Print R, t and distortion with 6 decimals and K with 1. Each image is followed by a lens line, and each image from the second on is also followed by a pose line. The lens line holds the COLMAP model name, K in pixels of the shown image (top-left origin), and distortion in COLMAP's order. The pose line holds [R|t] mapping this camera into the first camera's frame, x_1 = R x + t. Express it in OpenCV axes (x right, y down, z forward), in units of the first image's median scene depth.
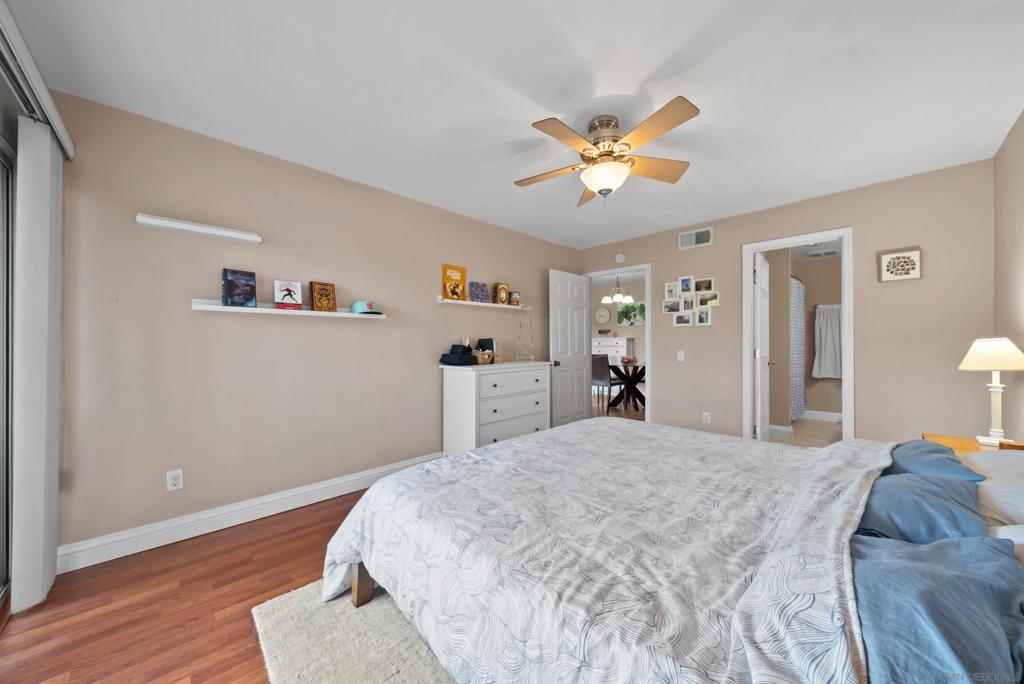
lens RADIAL K [[356.0, 0, 511.4], [0, 356.0, 339.6], [0, 0, 1]] dist [-0.004136, -0.000118]
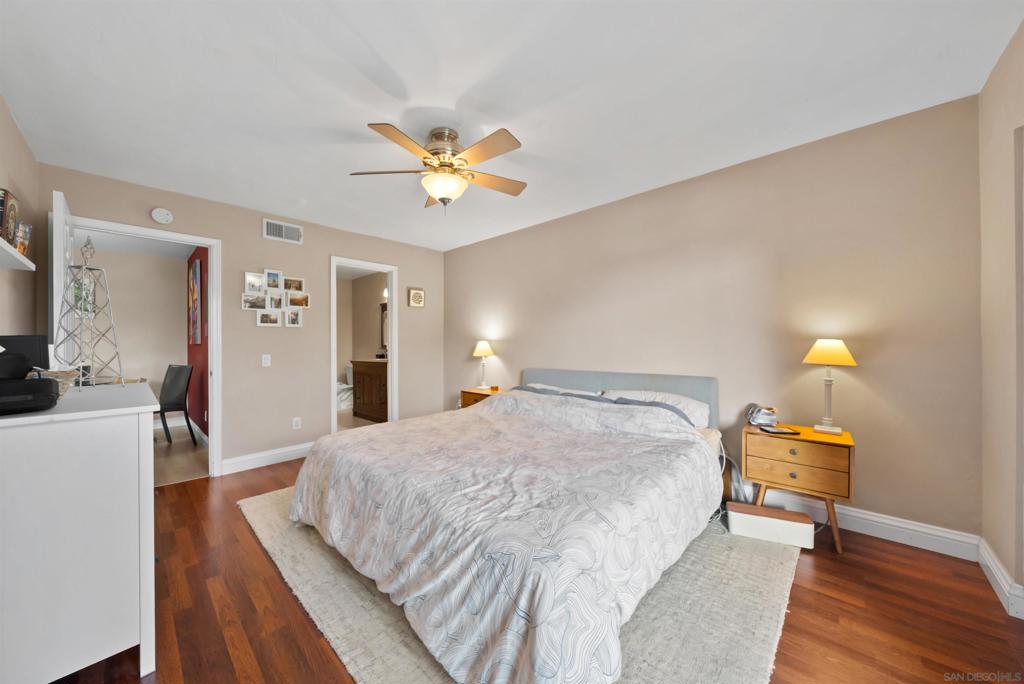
lens RADIAL K [[356.0, 0, 511.4], [0, 356.0, 339.6], [0, 0, 1]] dist [-0.004136, -0.000118]
pose [[-0.055405, 0.011378, 0.998399, -0.433844], [0.001493, 0.999935, -0.011312, 0.005493], [-0.998463, 0.000864, -0.055419, 0.469856]]
